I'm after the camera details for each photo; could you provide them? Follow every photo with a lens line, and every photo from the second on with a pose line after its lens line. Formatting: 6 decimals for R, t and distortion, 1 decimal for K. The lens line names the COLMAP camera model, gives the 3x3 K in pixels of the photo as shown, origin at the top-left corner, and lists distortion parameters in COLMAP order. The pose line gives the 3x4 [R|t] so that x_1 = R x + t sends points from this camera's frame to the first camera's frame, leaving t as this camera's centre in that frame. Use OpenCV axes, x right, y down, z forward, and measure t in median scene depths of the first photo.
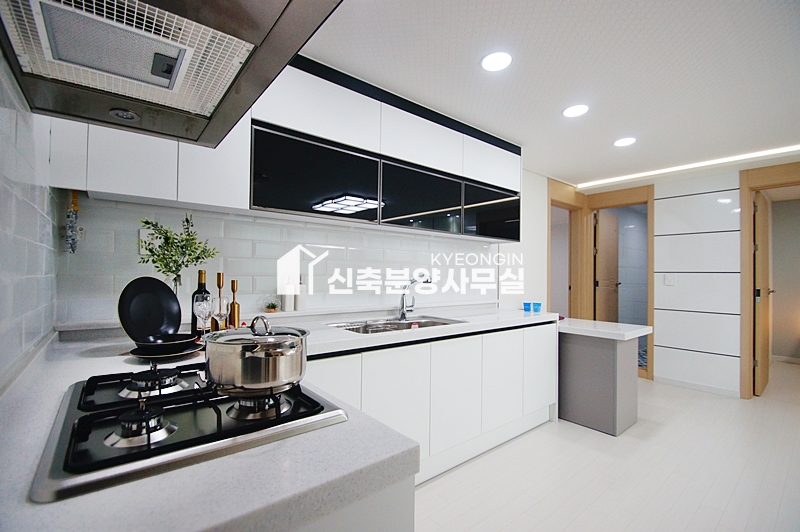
lens RADIAL K [[358.5, 0, 402.0], [0, 358.5, 264.7], [0, 0, 1]] dist [-0.002587, -0.000563]
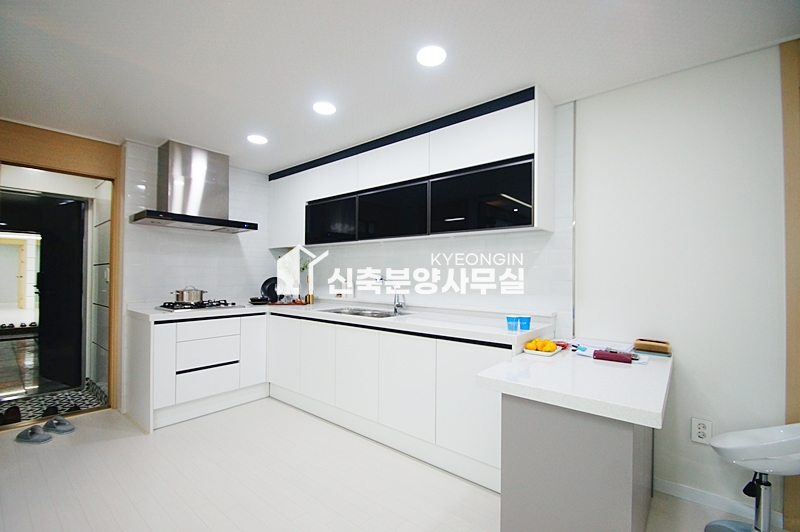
lens RADIAL K [[358.5, 0, 402.2], [0, 358.5, 272.2], [0, 0, 1]] dist [-0.002587, -0.000563]
pose [[0.179578, -0.020560, -0.983529, 1.088049], [0.019168, 0.999665, -0.017397, 0.031407], [0.983557, -0.015728, 0.179912, 0.731483]]
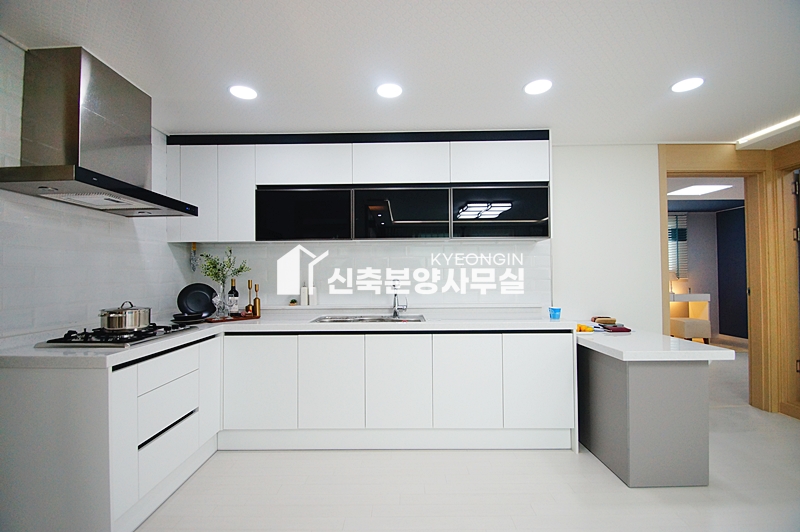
lens RADIAL K [[358.5, 0, 401.1], [0, 358.5, 268.7], [0, 0, 1]] dist [-0.002587, -0.000563]
pose [[0.764121, -0.034014, -0.644175, 0.704766], [0.036706, 0.999284, -0.009224, 0.006575], [0.644027, -0.016597, 0.764823, 0.108193]]
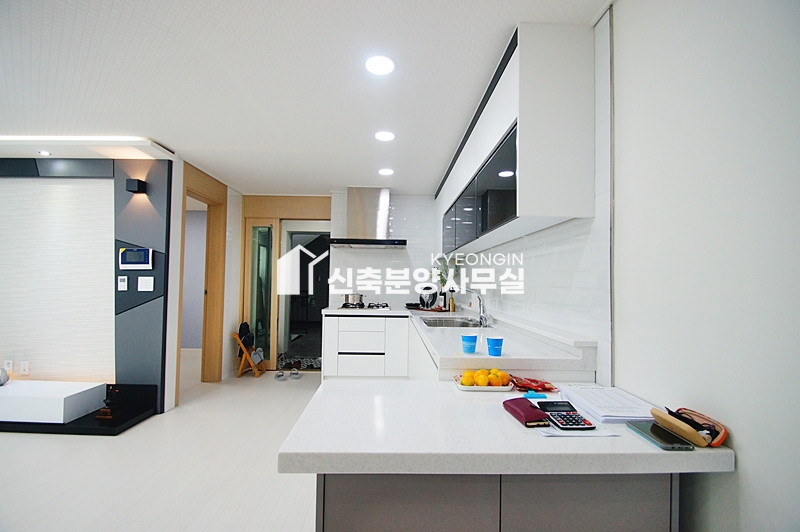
lens RADIAL K [[358.5, 0, 397.0], [0, 358.5, 271.3], [0, 0, 1]] dist [-0.002587, -0.000563]
pose [[-0.627253, -0.049887, -0.777216, 0.935869], [-0.006552, 0.998249, -0.058787, 0.046826], [0.778788, -0.031782, -0.626482, 1.356865]]
